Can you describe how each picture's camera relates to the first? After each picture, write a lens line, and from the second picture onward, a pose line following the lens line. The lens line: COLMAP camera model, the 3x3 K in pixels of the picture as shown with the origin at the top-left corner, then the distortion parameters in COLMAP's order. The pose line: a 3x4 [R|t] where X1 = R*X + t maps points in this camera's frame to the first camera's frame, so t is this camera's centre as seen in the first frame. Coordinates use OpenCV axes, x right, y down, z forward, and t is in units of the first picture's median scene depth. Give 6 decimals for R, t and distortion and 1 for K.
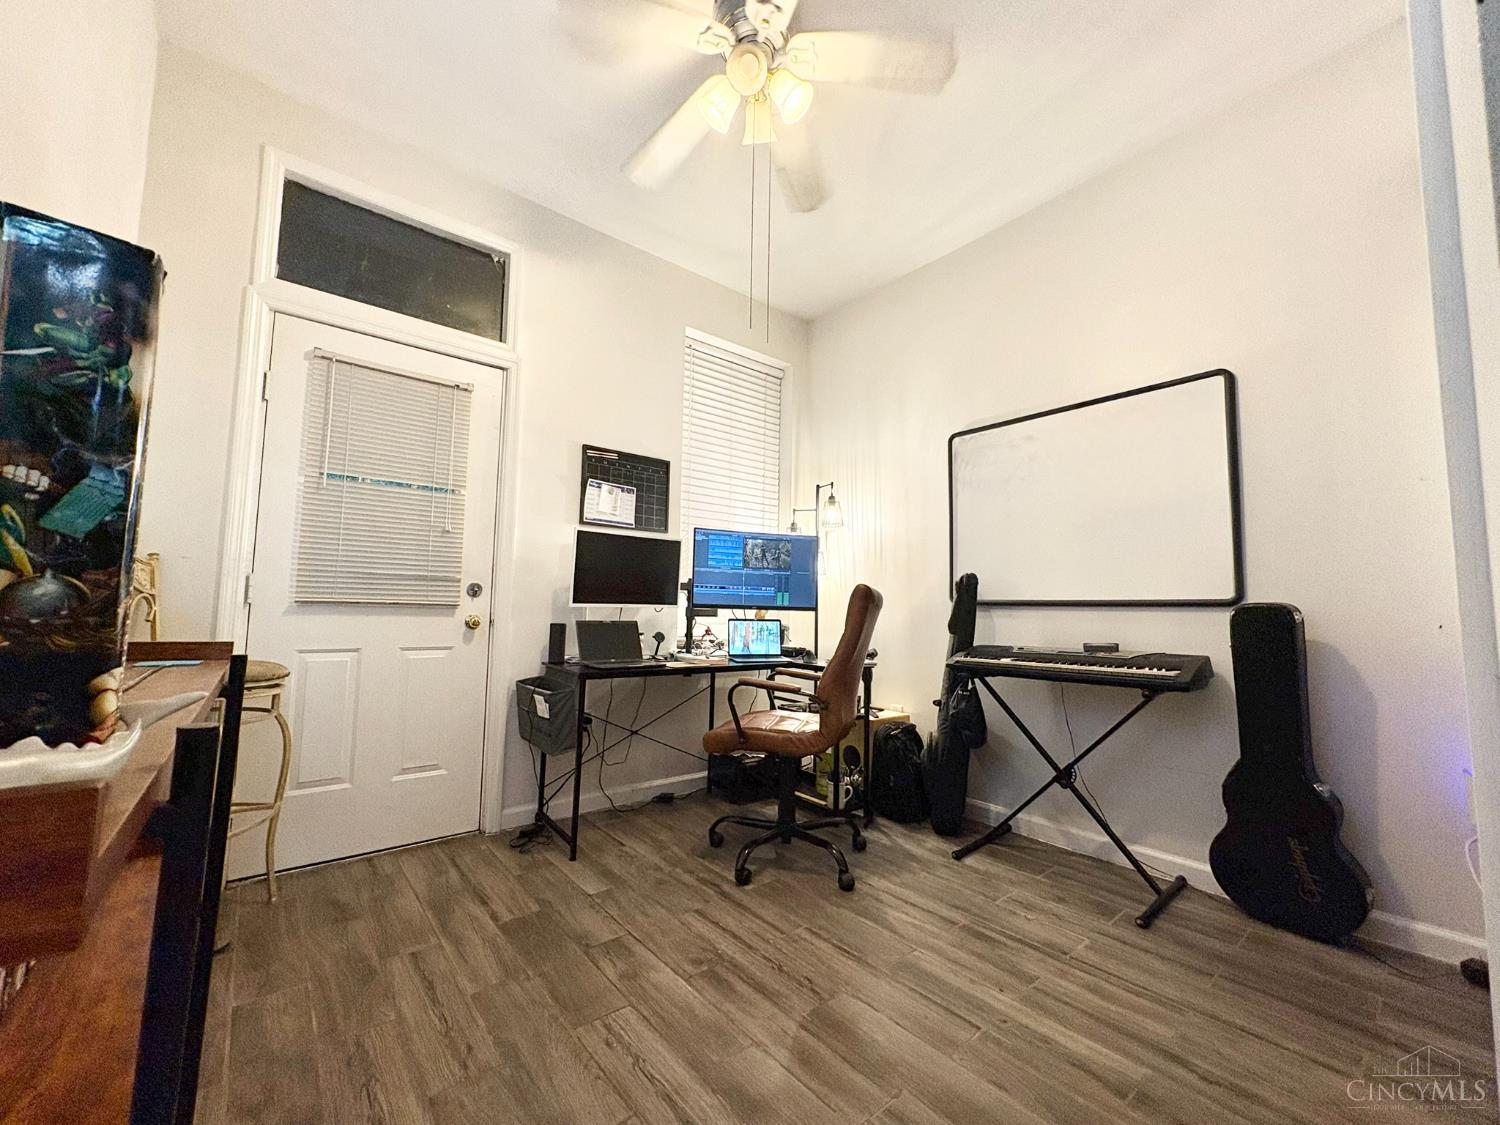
lens RADIAL K [[595.8, 0, 747.5], [0, 595.8, 559.2], [0, 0, 1]] dist [-0.000459, 0.000177]
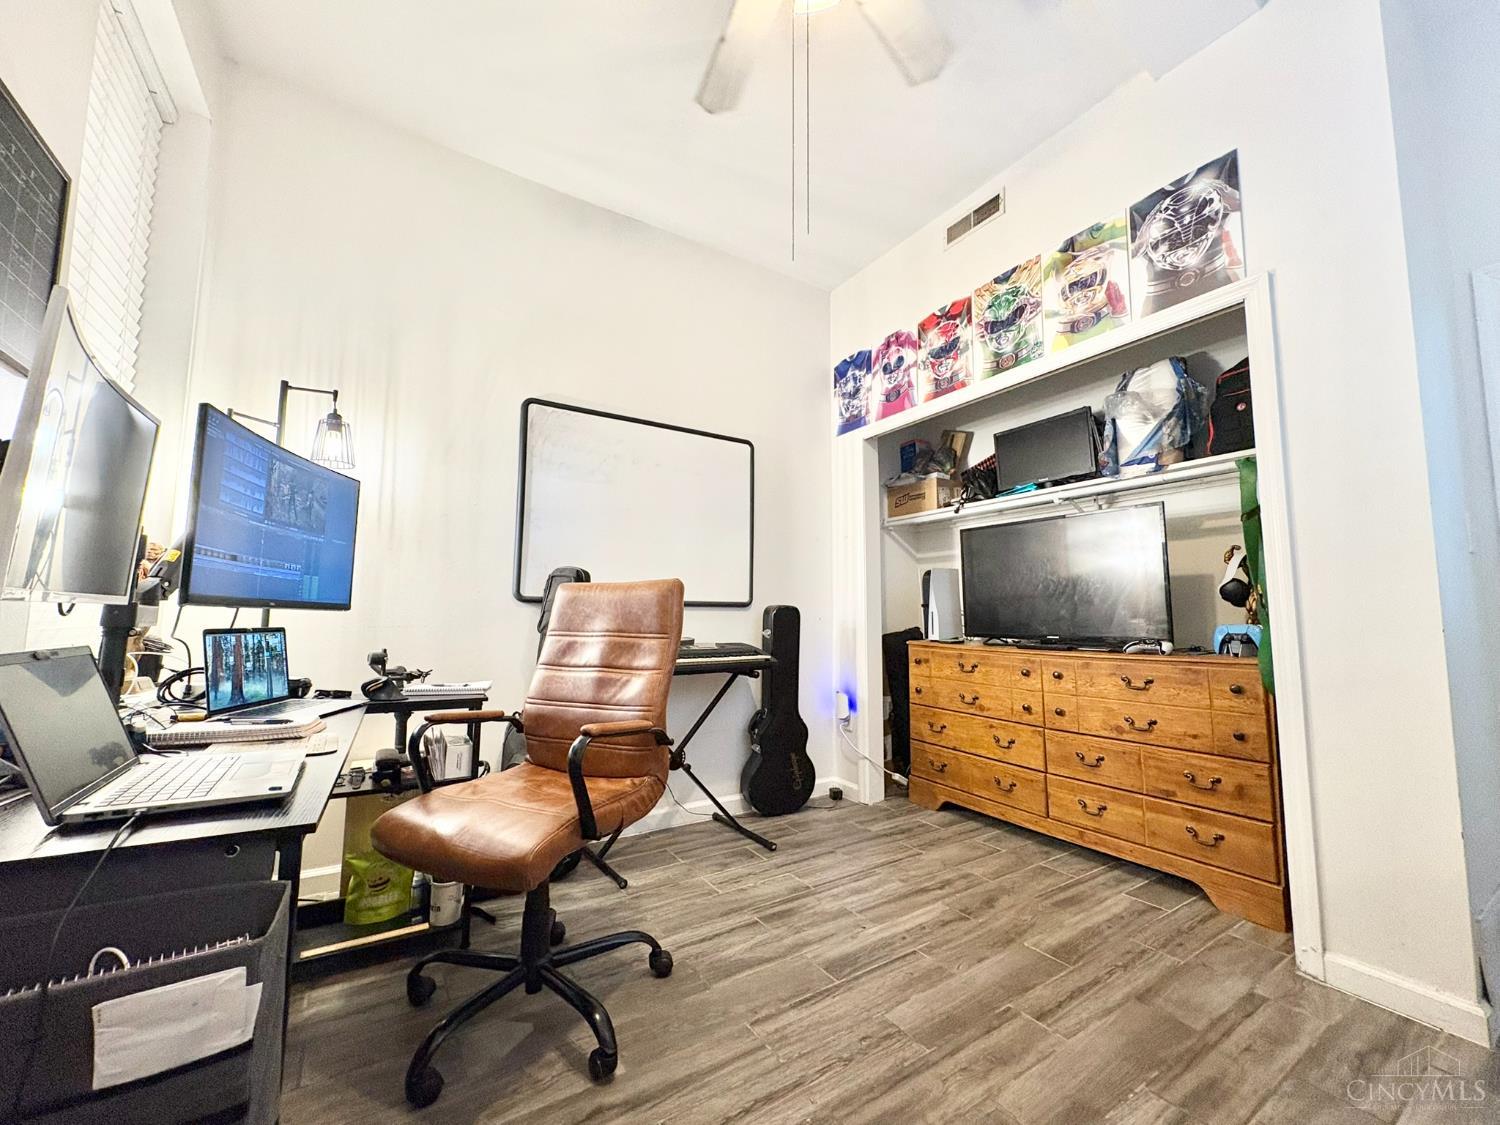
lens RADIAL K [[595.8, 0, 750.8], [0, 595.8, 560.8], [0, 0, 1]] dist [-0.000459, 0.000177]
pose [[0.112783, 0.079213, 0.990457, -0.645376], [-0.090791, 0.993469, -0.069116, 0.069149], [-0.989463, -0.082129, 0.119238, 0.867353]]
